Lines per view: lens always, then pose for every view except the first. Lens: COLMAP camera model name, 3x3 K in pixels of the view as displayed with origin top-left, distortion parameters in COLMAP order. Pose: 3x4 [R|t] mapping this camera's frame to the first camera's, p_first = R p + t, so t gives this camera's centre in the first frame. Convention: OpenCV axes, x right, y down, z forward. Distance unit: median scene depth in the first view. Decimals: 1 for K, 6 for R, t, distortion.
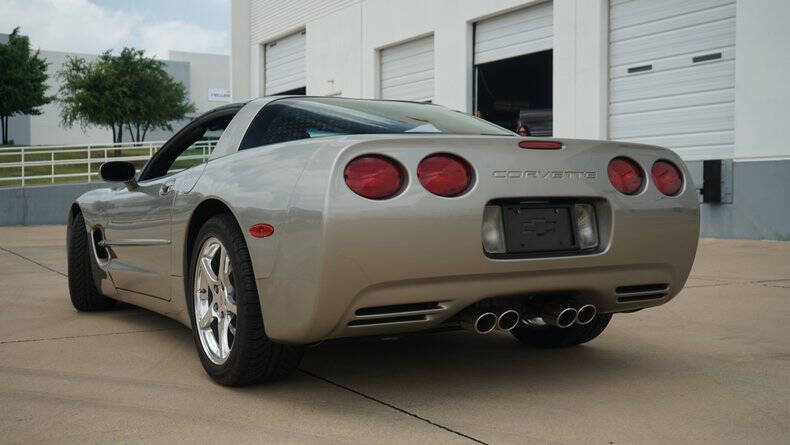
lens RADIAL K [[892.8, 0, 395.0], [0, 892.8, 222.5], [0, 0, 1]] dist [0.002710, -0.018192]
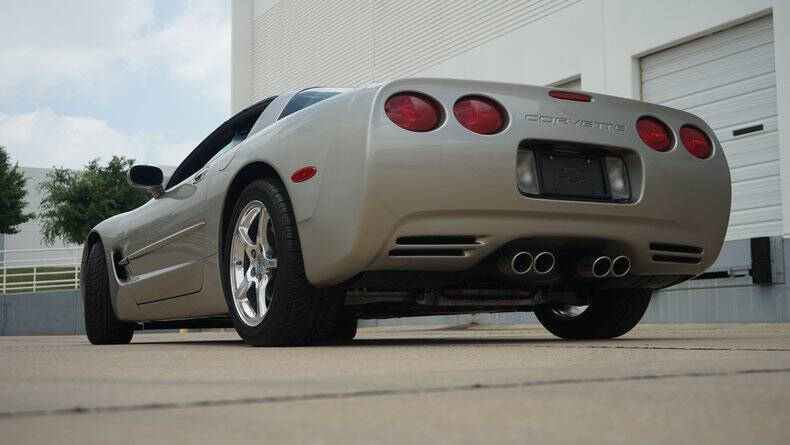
lens RADIAL K [[1007.3, 0, 395.0], [0, 1007.3, 222.5], [0, 0, 1]] dist [-0.000086, 0.018797]
pose [[0.999859, -0.010608, -0.013047, -0.020889], [0.008743, 0.990741, -0.135483, 0.163403], [0.014364, 0.135350, 0.990694, -0.111655]]
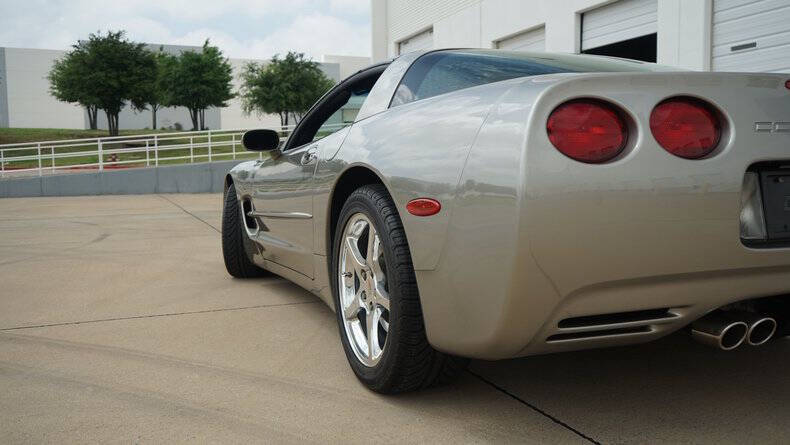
lens RADIAL K [[702.7, 0, 395.0], [0, 702.7, 222.5], [0, 0, 1]] dist [-0.009440, 0.007743]
pose [[0.988981, 0.002842, -0.148014, -0.061997], [0.004232, 0.998864, 0.047453, -0.004579], [0.147980, -0.047557, 0.987846, 0.298356]]
